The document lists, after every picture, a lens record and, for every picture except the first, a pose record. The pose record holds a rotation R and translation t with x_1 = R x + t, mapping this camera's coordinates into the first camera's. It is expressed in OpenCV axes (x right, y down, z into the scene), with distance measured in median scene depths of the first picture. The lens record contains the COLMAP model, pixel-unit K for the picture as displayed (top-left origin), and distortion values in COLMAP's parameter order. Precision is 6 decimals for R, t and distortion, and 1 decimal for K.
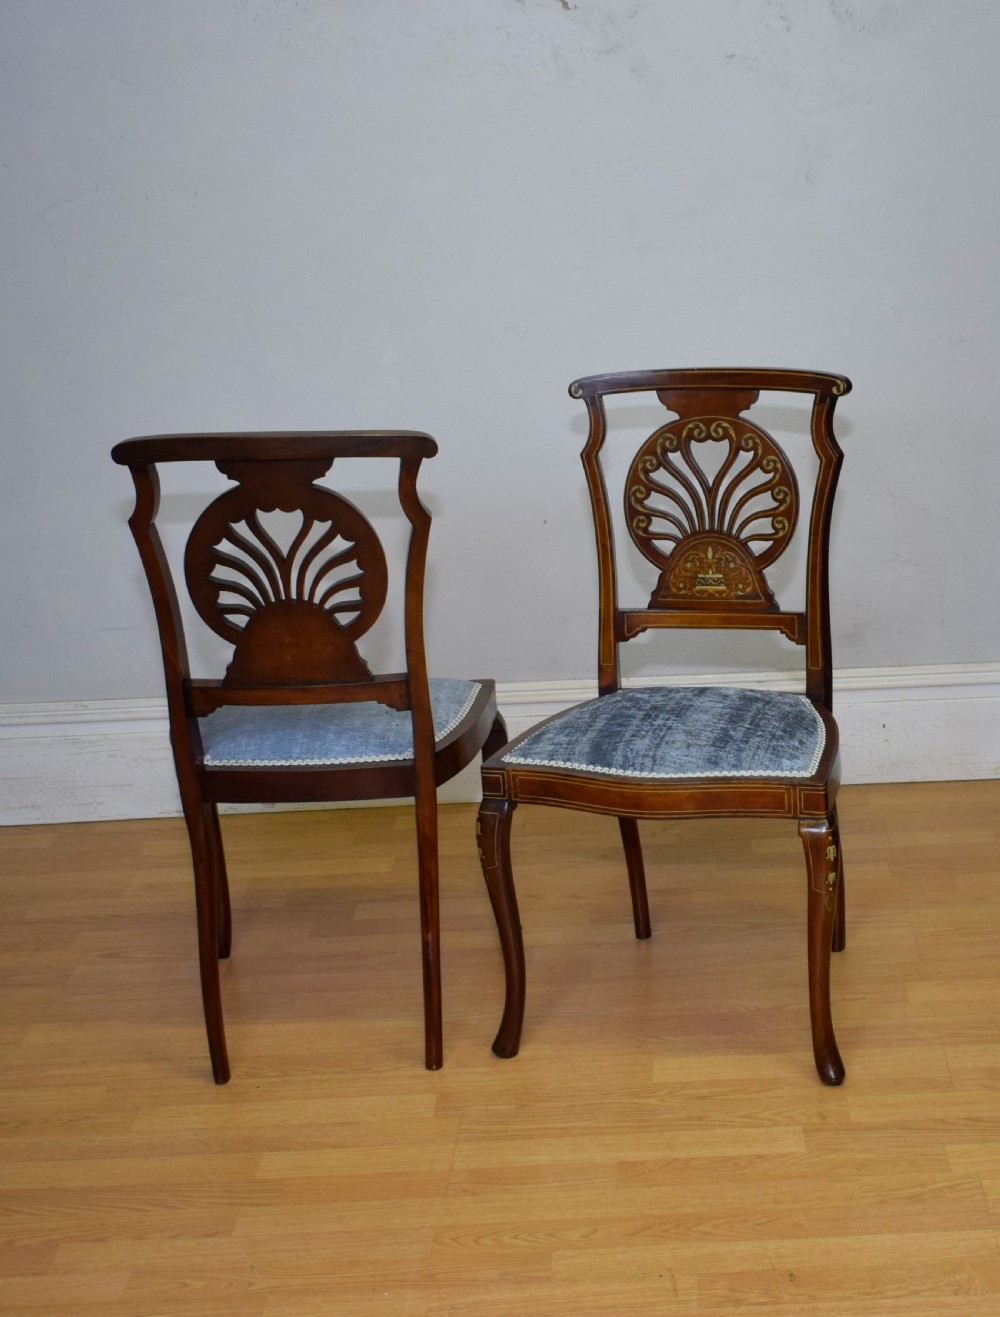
lens RADIAL K [[2064.9, 0, 709.5], [0, 2064.9, 664.7], [0, 0, 1]] dist [-0.031701, 0.011164]
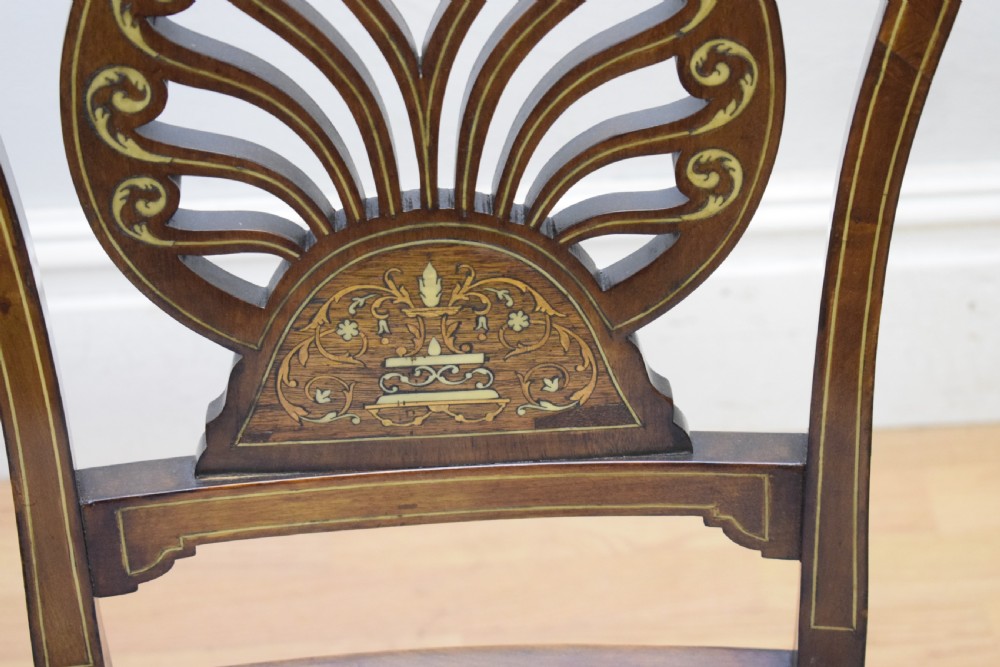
lens RADIAL K [[2275.7, 0, 500.0], [0, 2275.7, 333.5], [0, 0, 1]] dist [-0.034213, 0.058362]
pose [[0.959898, -0.162665, 0.228335, -0.059740], [0.062090, 0.917584, 0.392664, -0.166468], [-0.273389, -0.362740, 0.890886, 0.771385]]
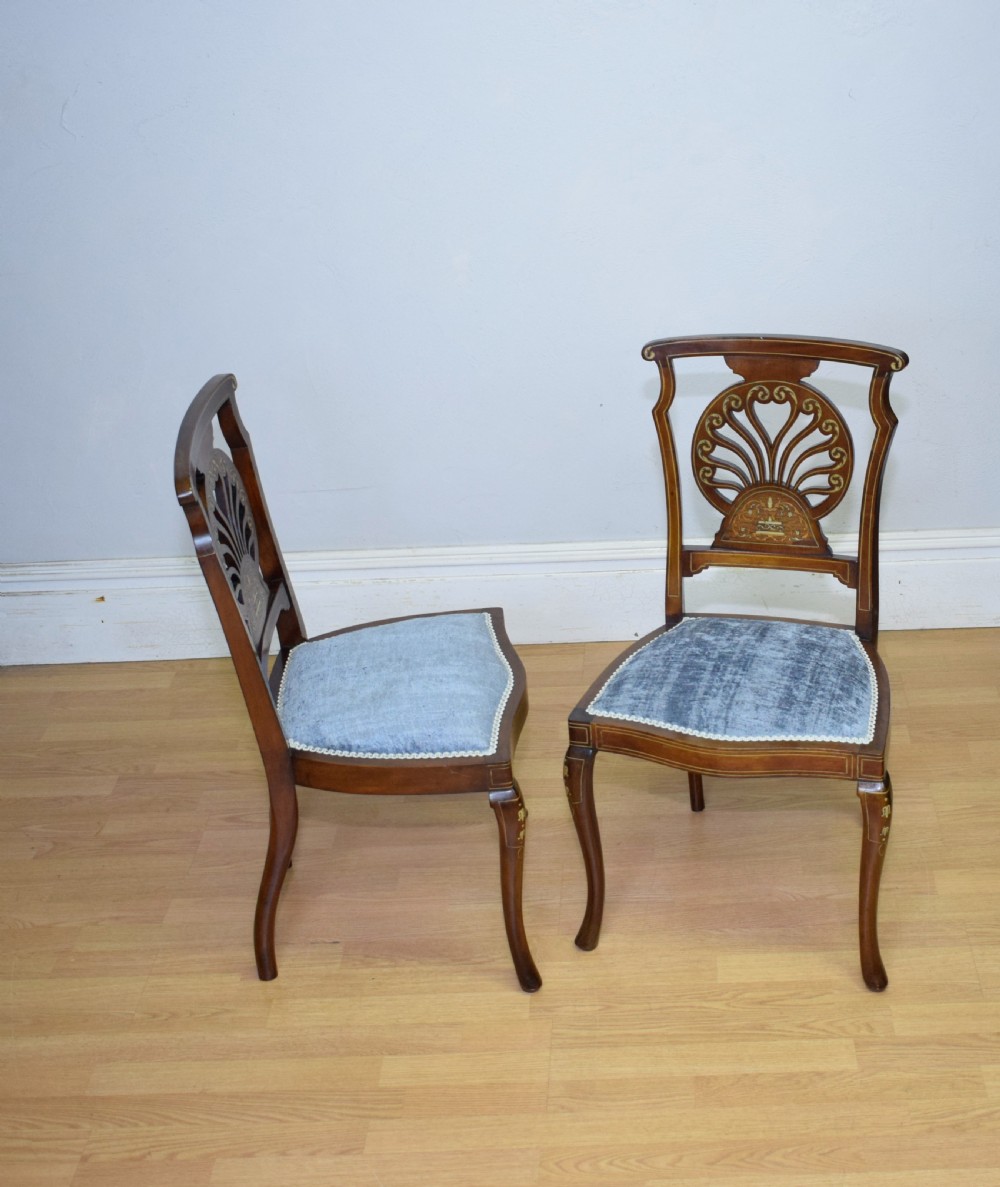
lens RADIAL K [[1698.8, 0, 651.4], [0, 1698.8, 598.3], [0, 0, 1]] dist [-0.030644, -0.002479]
pose [[0.999904, 0.006940, -0.011959, -0.053527], [-0.004589, 0.982451, 0.186464, -0.178560], [0.013043, -0.186391, 0.982389, 0.111199]]
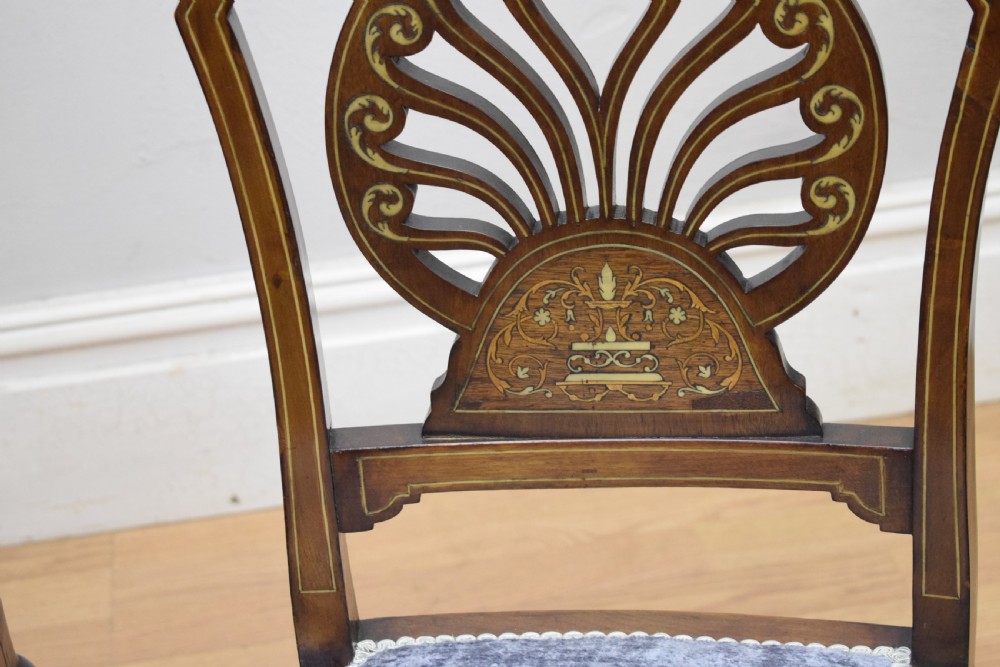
lens RADIAL K [[2275.7, 0, 500.0], [0, 2275.7, 333.5], [0, 0, 1]] dist [-0.034213, 0.058362]
pose [[0.992425, -0.097991, 0.074095, -0.045785], [0.073704, 0.957446, 0.279044, -0.153987], [-0.098286, -0.271469, 0.957415, 0.681629]]
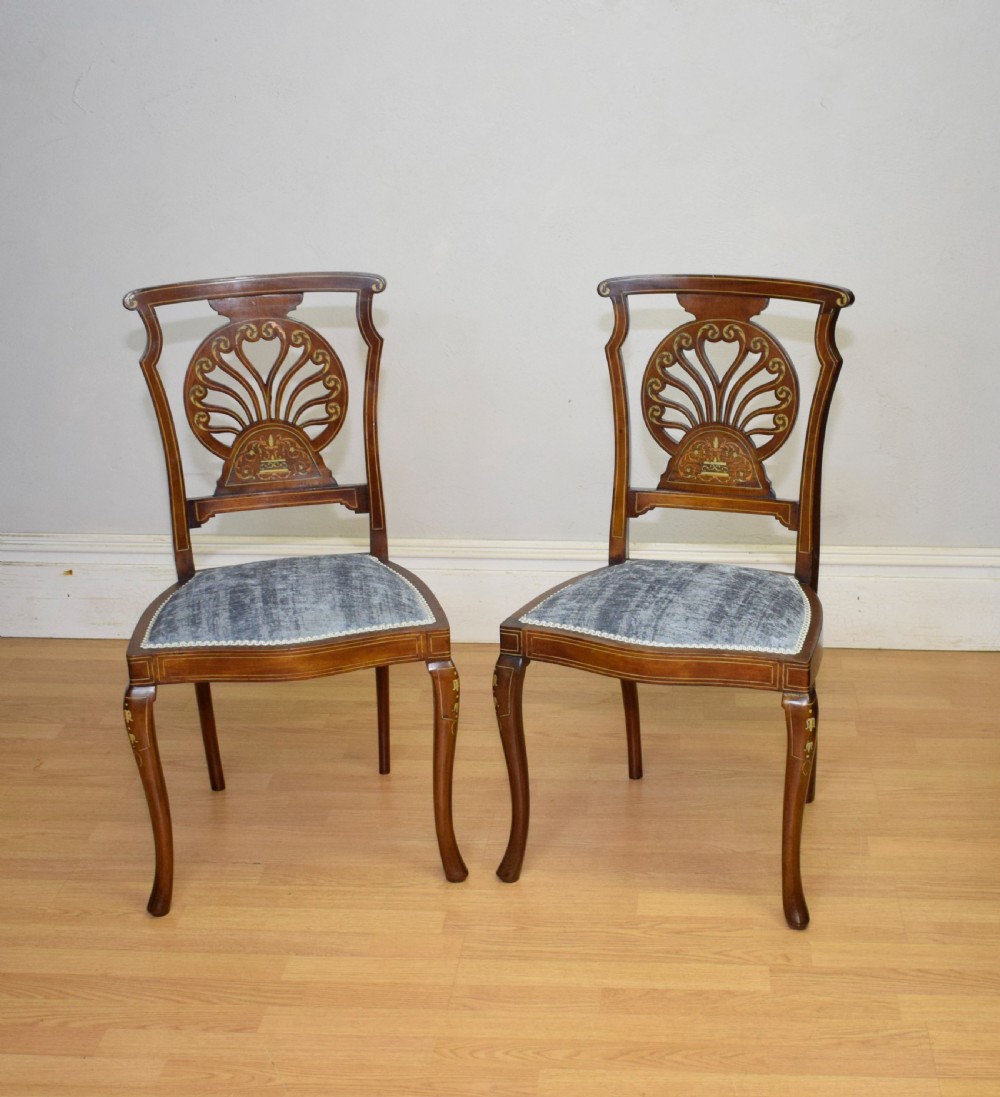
lens RADIAL K [[1716.0, 0, 603.7], [0, 1716.0, 594.2], [0, 0, 1]] dist [-0.022466, -0.044177]
pose [[0.996817, 0.059697, -0.052846, -0.006530], [-0.056835, 0.996917, 0.054091, -0.020189], [0.055912, -0.050915, 0.997137, 0.075864]]
